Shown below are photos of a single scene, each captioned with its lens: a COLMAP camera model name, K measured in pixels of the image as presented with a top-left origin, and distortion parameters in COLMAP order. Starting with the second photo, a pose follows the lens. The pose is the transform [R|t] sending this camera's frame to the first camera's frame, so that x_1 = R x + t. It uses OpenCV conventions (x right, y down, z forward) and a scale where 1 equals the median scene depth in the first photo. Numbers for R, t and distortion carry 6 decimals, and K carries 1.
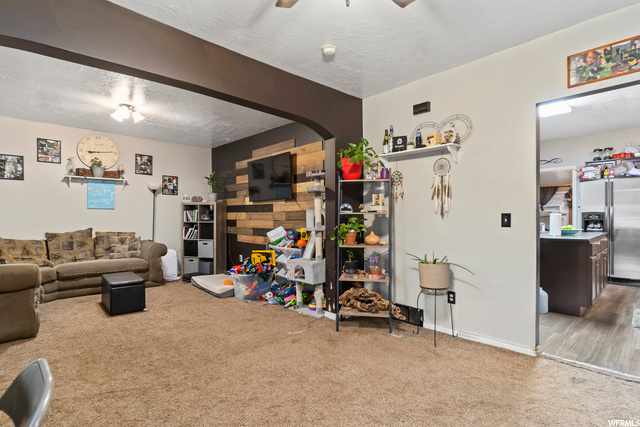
lens RADIAL K [[329.6, 0, 320.1], [0, 329.6, 218.6], [0, 0, 1]] dist [-0.001171, 0.000921]
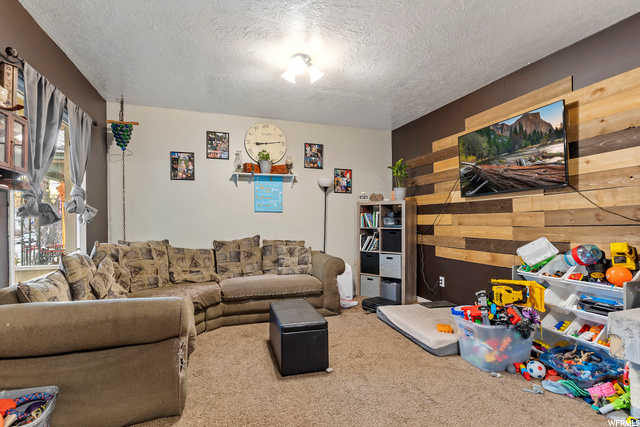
lens RADIAL K [[329.6, 0, 320.1], [0, 329.6, 218.6], [0, 0, 1]] dist [-0.001171, 0.000921]
pose [[0.909041, -0.007523, -0.416638, -0.212176], [0.002264, 0.999911, -0.013117, -0.001862], [0.416700, 0.010981, 0.908978, 0.316102]]
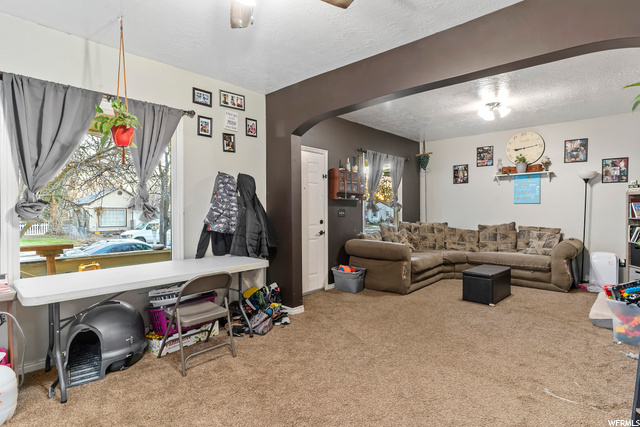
lens RADIAL K [[329.6, 0, 320.1], [0, 329.6, 218.6], [0, 0, 1]] dist [-0.001171, 0.000921]
pose [[0.066903, 0.021889, -0.997519, 0.319322], [-0.002281, 0.999760, 0.021786, -0.004232], [0.997757, 0.000818, 0.066937, 0.310251]]
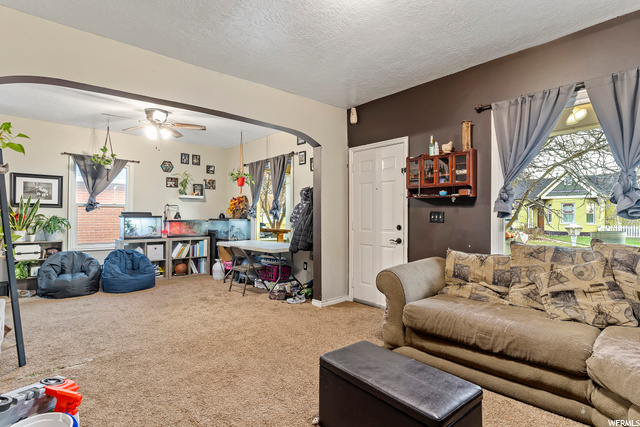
lens RADIAL K [[342.8, 0, 318.9], [0, 342.8, 211.8], [0, 0, 1]] dist [-0.000133, 0.000443]
pose [[-0.999014, 0.000816, 0.044397, -0.415200], [0.000660, 0.999994, -0.003514, -0.007811], [-0.044400, -0.003481, -0.999008, 1.112061]]
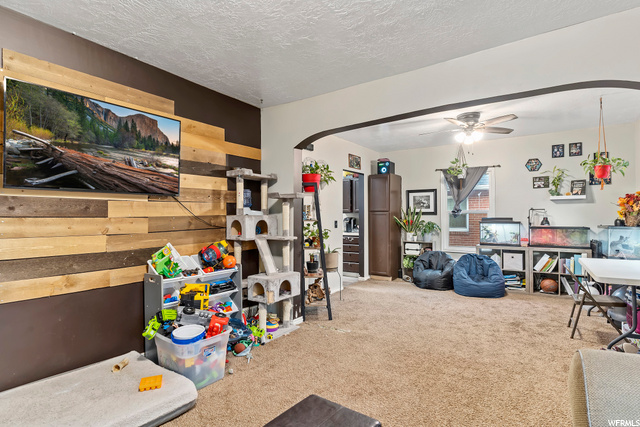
lens RADIAL K [[337.0, 0, 320.0], [0, 337.0, 213.5], [0, 0, 1]] dist [-0.000468, 0.000138]
pose [[-0.163359, 0.019550, 0.986373, -0.712307], [0.012565, 0.999764, -0.017734, -0.012300], [-0.986487, 0.009497, -0.163566, 0.775032]]
